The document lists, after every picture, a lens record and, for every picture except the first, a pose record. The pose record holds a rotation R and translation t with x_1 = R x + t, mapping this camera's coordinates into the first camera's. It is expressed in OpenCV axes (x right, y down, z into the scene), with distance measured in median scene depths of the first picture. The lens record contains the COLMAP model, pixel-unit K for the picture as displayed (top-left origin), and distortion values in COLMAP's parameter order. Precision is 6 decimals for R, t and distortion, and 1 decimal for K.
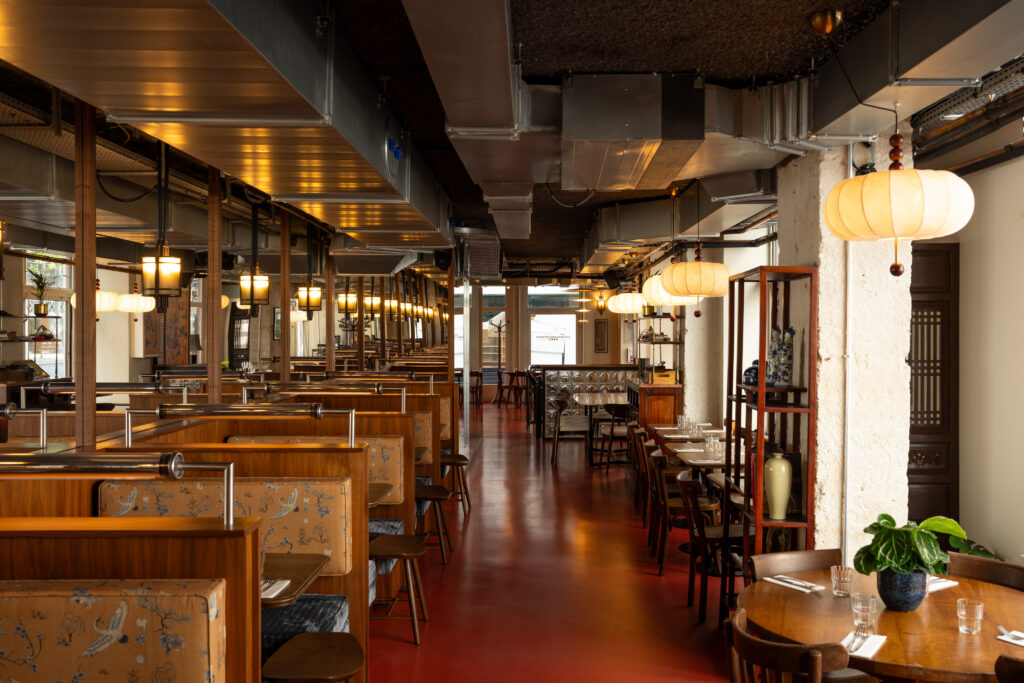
lens RADIAL K [[962.6, 0, 534.3], [0, 962.6, 339.9], [0, 0, 1]] dist [-0.037813, 0.100317]
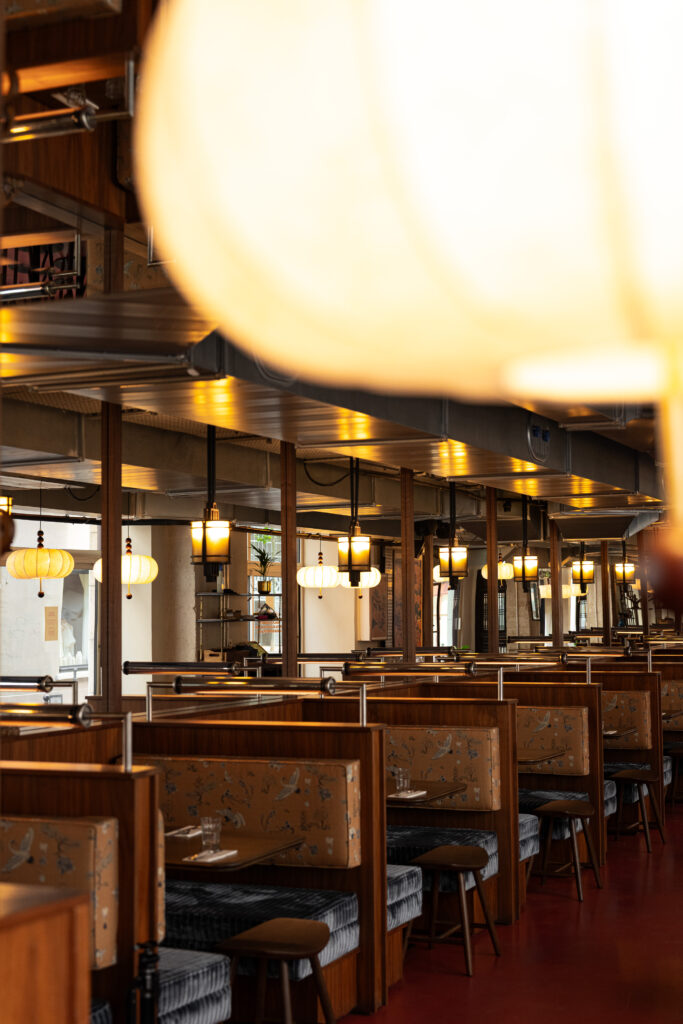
lens RADIAL K [[1485.2, 0, 341.5], [0, 1485.2, 512.0], [0, 0, 1]] dist [0.027893, 0.024968]
pose [[0.909042, -0.042585, -0.414522, 0.345314], [0.010563, 0.996800, -0.079240, 0.023945], [0.416570, 0.067654, 0.906583, -0.627853]]
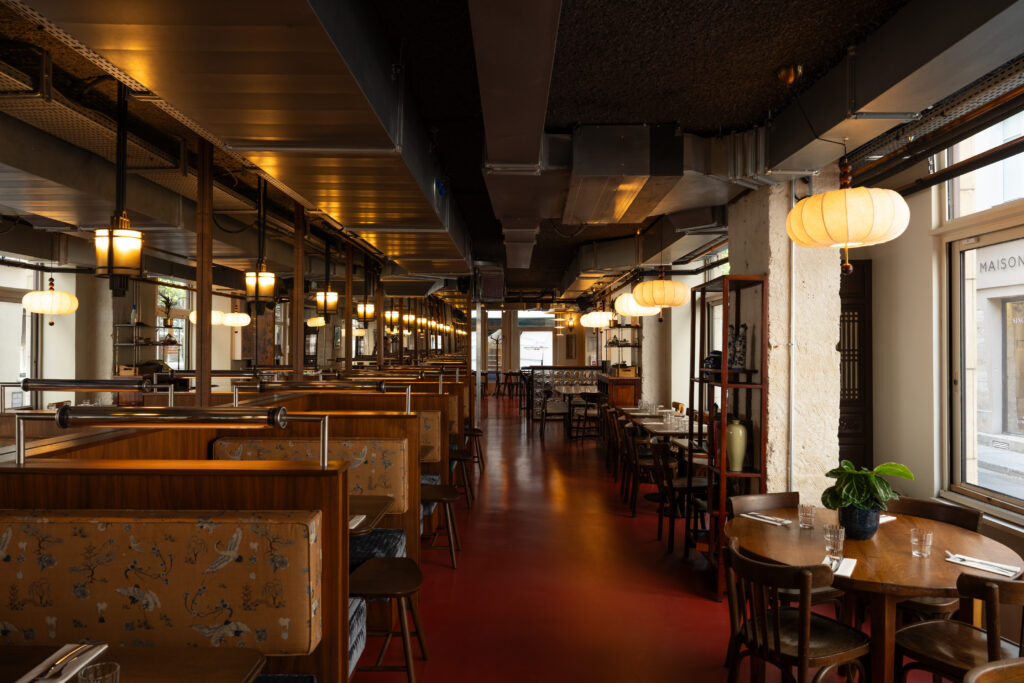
lens RADIAL K [[681.7, 0, 512.0], [0, 681.7, 341.5], [0, 0, 1]] dist [-0.010854, -0.003556]
pose [[0.999989, 0.000809, -0.004562, -0.041849], [-0.000896, 0.999815, -0.019210, 0.028221], [0.004546, 0.019214, 0.999805, 0.073851]]
